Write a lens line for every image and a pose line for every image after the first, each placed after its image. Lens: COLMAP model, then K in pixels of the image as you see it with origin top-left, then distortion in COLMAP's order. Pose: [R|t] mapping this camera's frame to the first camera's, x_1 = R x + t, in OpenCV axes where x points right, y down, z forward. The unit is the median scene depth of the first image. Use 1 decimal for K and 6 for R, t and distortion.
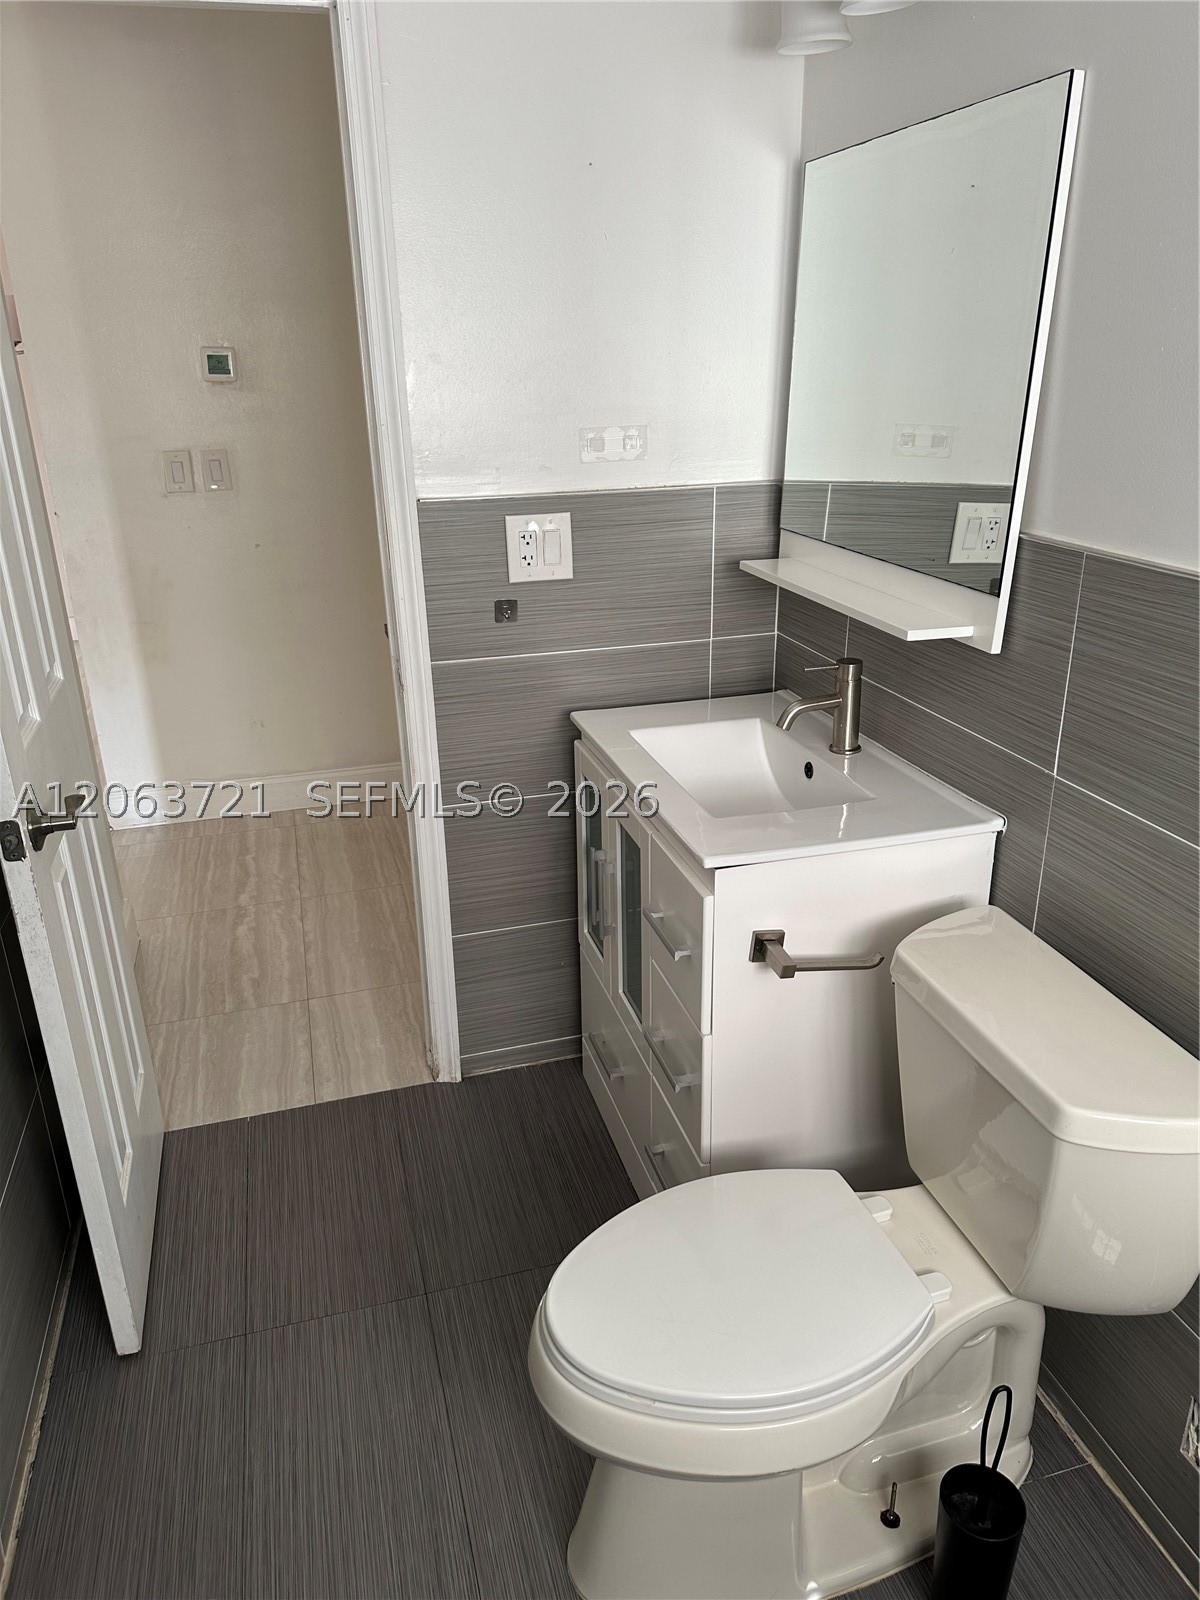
lens RADIAL K [[1125.7, 0, 600.3], [0, 1125.7, 801.0], [0, 0, 1]] dist [-0.005908, -0.013848]
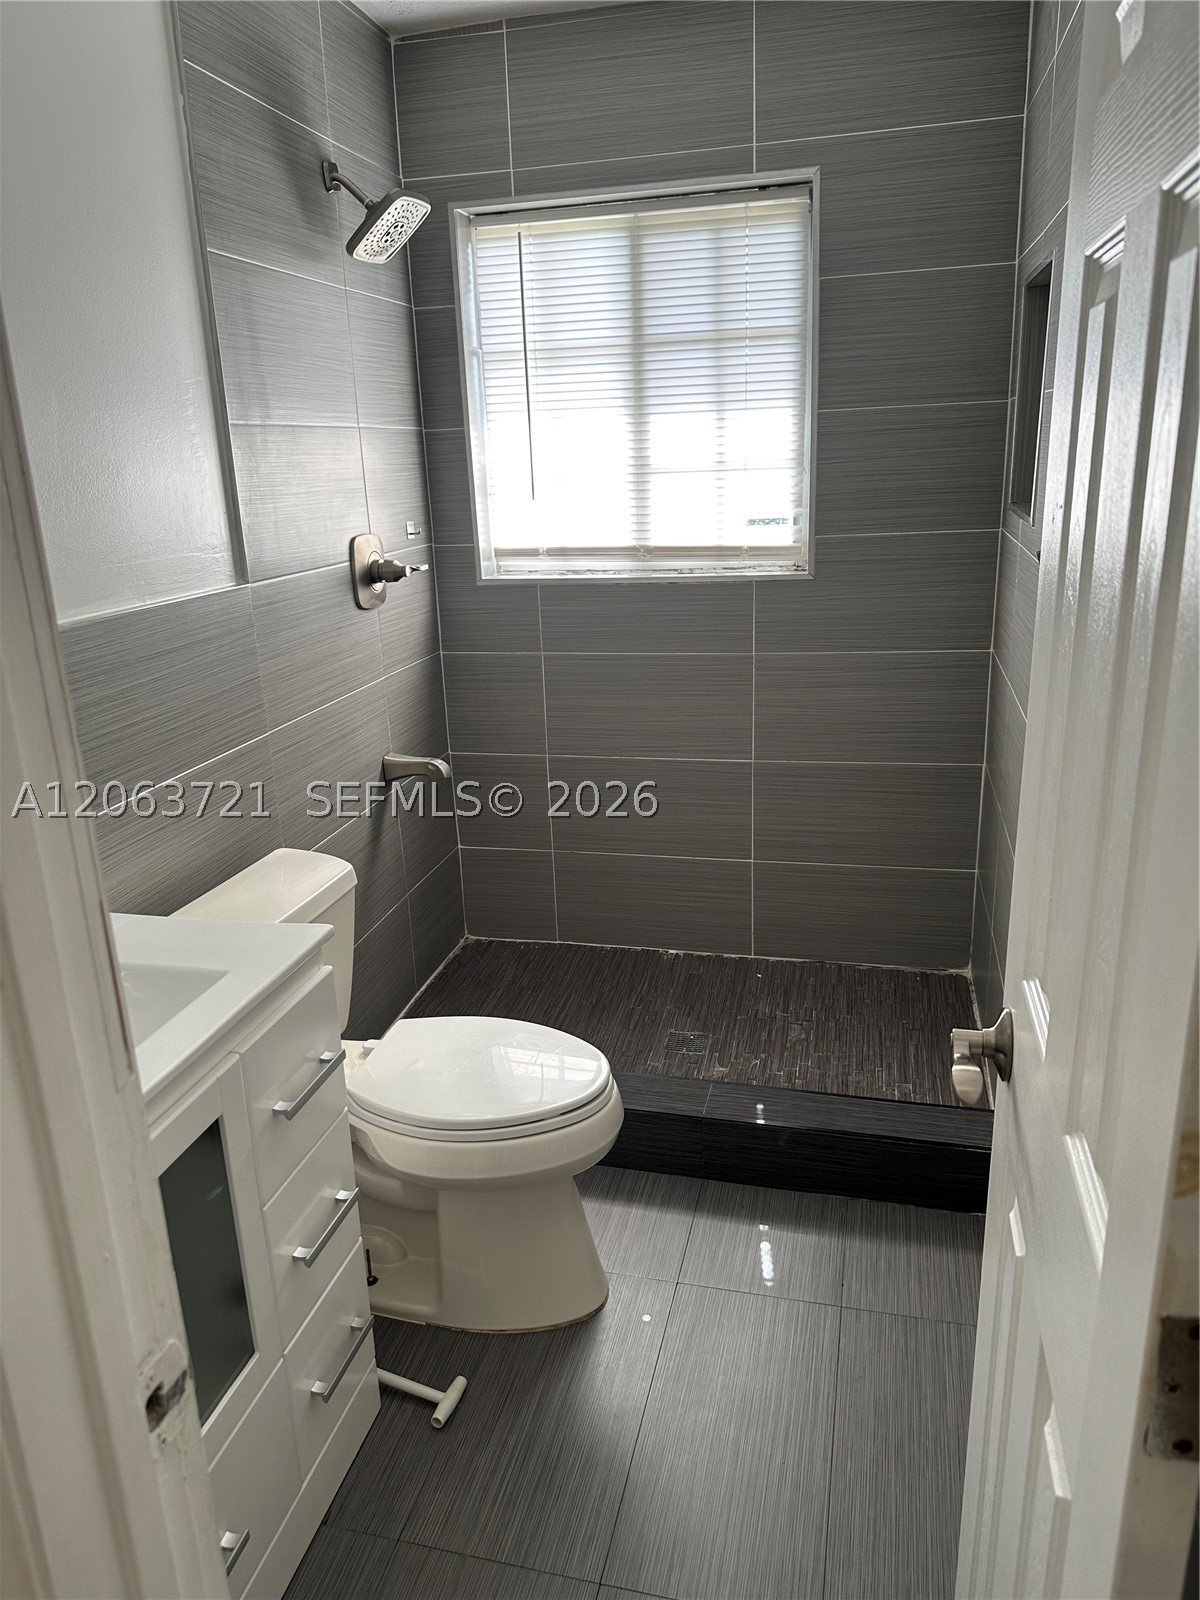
lens RADIAL K [[1125.7, 0, 598.5], [0, 1125.7, 801.2], [0, 0, 1]] dist [-0.005908, -0.013848]
pose [[-0.869236, -0.105312, 0.483051, -0.603502], [0.221443, 0.790629, 0.570849, -0.572984], [-0.442031, 0.603171, -0.663923, 1.499981]]
